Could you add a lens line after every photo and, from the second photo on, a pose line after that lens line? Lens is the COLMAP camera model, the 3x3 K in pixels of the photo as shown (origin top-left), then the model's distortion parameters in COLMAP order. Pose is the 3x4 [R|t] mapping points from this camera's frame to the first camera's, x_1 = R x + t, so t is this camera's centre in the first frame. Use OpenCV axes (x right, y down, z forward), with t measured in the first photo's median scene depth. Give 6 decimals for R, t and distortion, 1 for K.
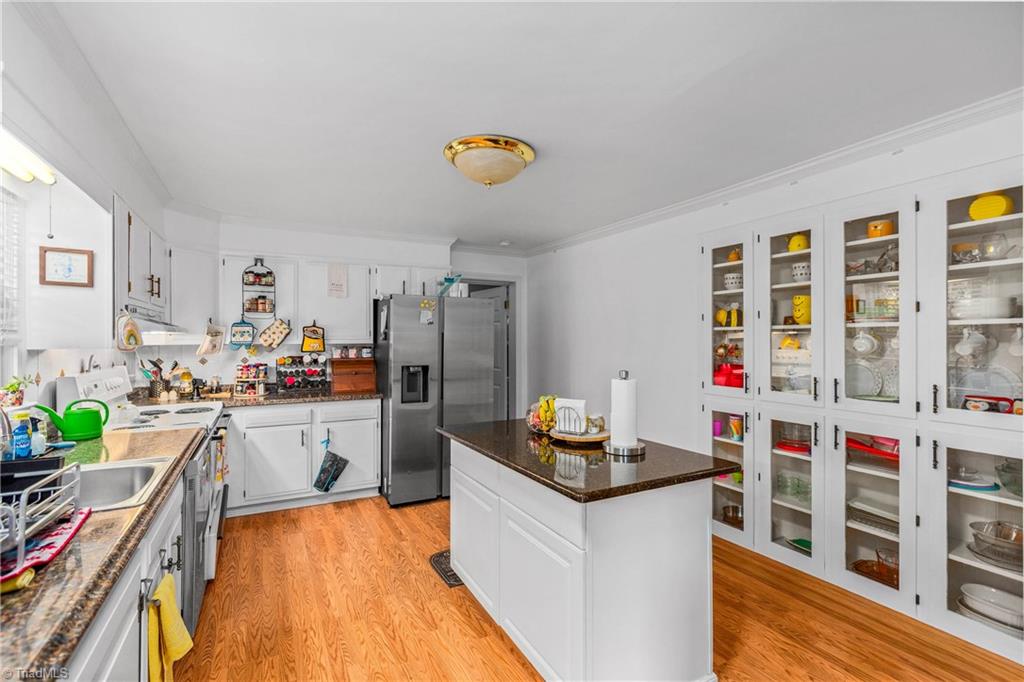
lens RADIAL K [[461.8, 0, 508.8], [0, 461.8, 337.5], [0, 0, 1]] dist [0.000942, -0.000093]
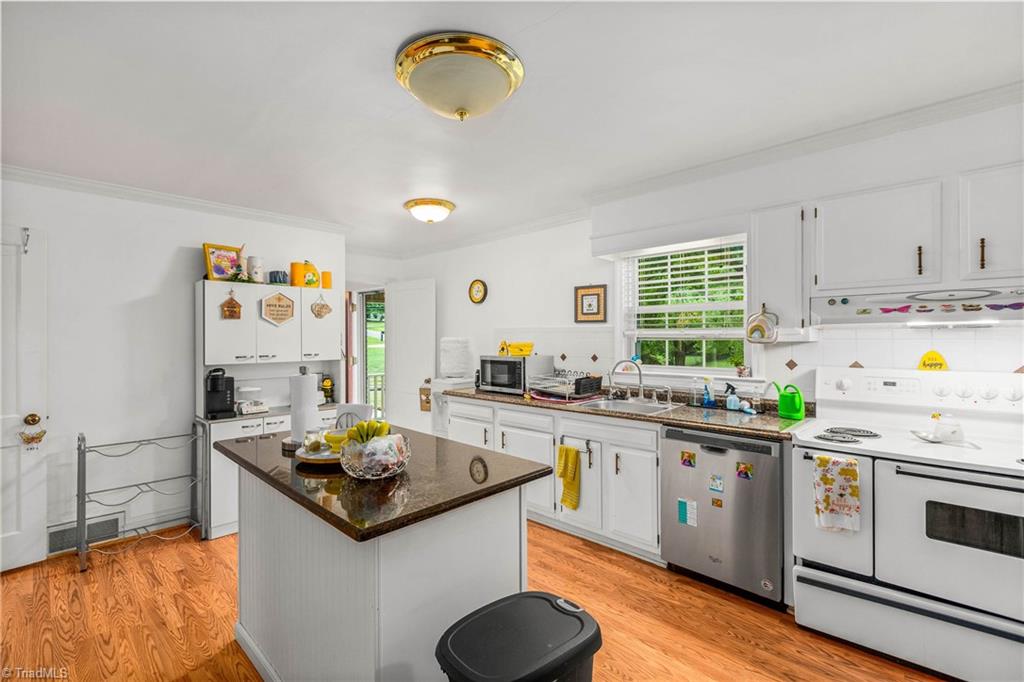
lens RADIAL K [[461.8, 0, 508.8], [0, 461.8, 337.5], [0, 0, 1]] dist [0.000942, -0.000093]
pose [[-0.955956, 0.006867, -0.293431, 0.061630], [0.008057, 0.999963, -0.002845, 0.007051], [0.293401, -0.005084, -0.955976, 1.116081]]
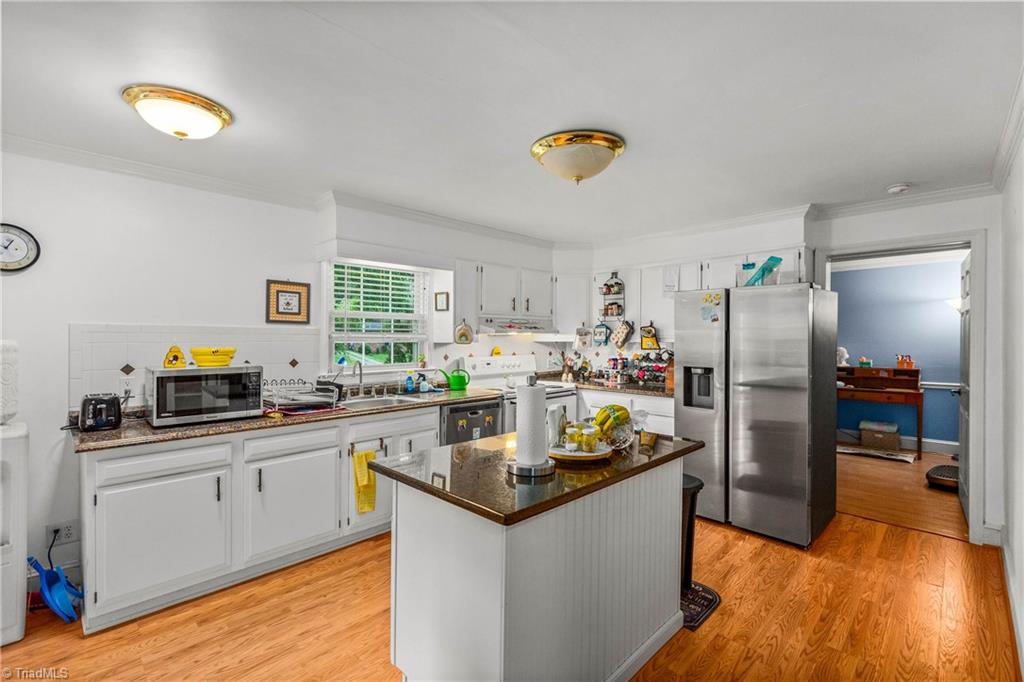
lens RADIAL K [[461.8, 0, 508.8], [0, 461.8, 337.5], [0, 0, 1]] dist [0.000942, -0.000093]
pose [[0.293286, 0.001949, -0.956023, 0.561201], [0.001528, 0.999996, 0.002507, -0.000748], [0.956023, -0.002196, 0.293282, 0.374064]]
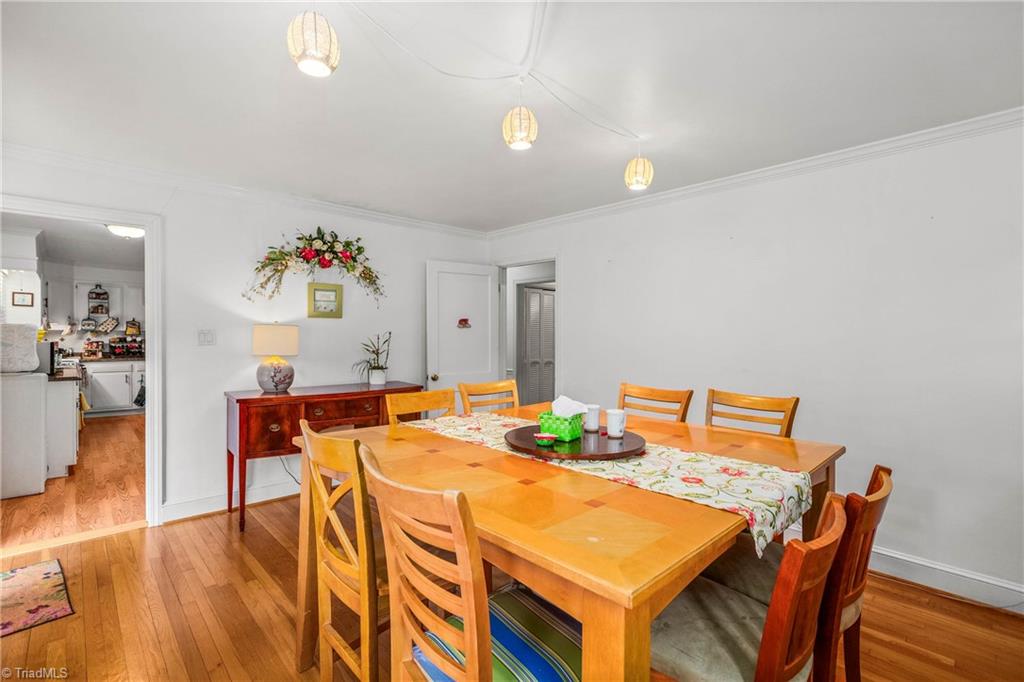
lens RADIAL K [[472.9, 0, 512.0], [0, 472.9, 341.0], [0, 0, 1]] dist [-0.000243, -0.000015]
pose [[0.966077, 0.001049, 0.258252, 0.593037], [-0.005382, 0.999856, 0.016072, 0.017707], [-0.258199, -0.016917, 0.965944, -1.307217]]
